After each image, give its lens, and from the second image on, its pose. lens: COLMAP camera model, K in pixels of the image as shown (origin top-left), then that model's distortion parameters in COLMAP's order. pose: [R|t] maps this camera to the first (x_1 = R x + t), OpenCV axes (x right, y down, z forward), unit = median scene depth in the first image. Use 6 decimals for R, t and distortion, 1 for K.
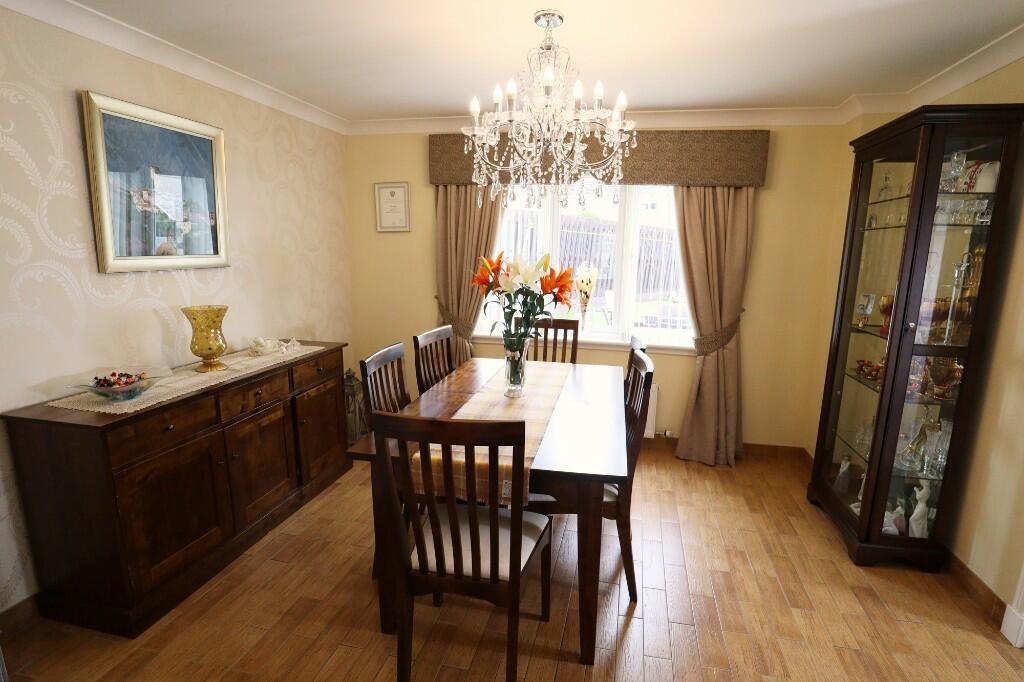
lens RADIAL K [[516.4, 0, 515.9], [0, 516.4, 343.7], [0, 0, 1]] dist [0.002676, 0.000209]
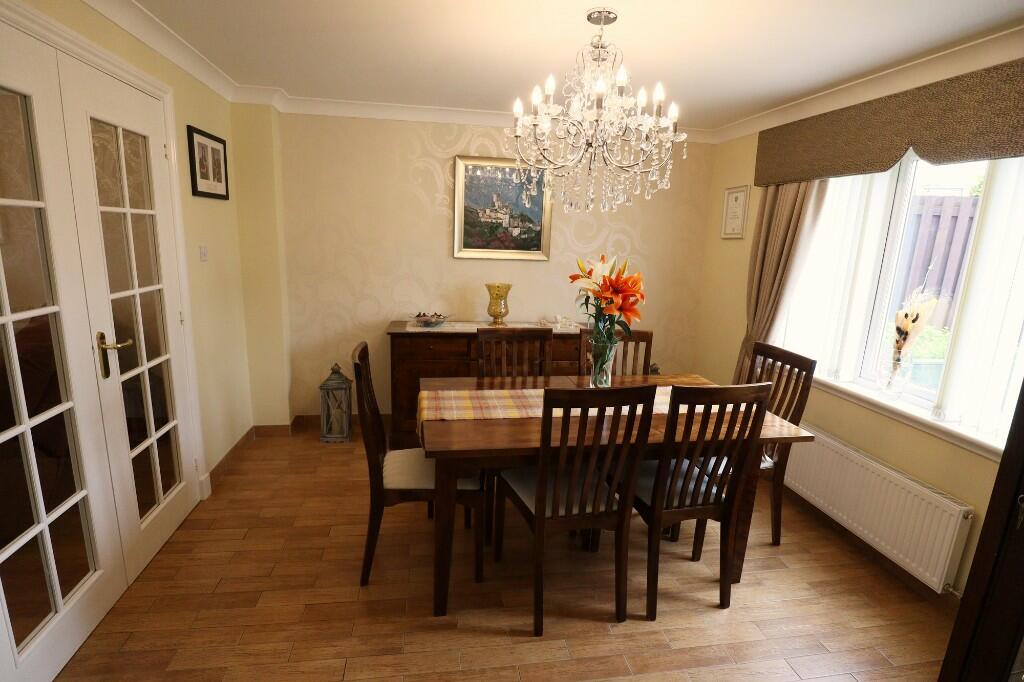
lens RADIAL K [[516.4, 0, 513.3], [0, 516.4, 343.2], [0, 0, 1]] dist [0.002676, 0.000209]
pose [[0.398333, 0.190679, -0.897203, 0.540504], [-0.210331, 0.971078, 0.112998, -0.056716], [0.892800, 0.143699, 0.426918, 0.284043]]
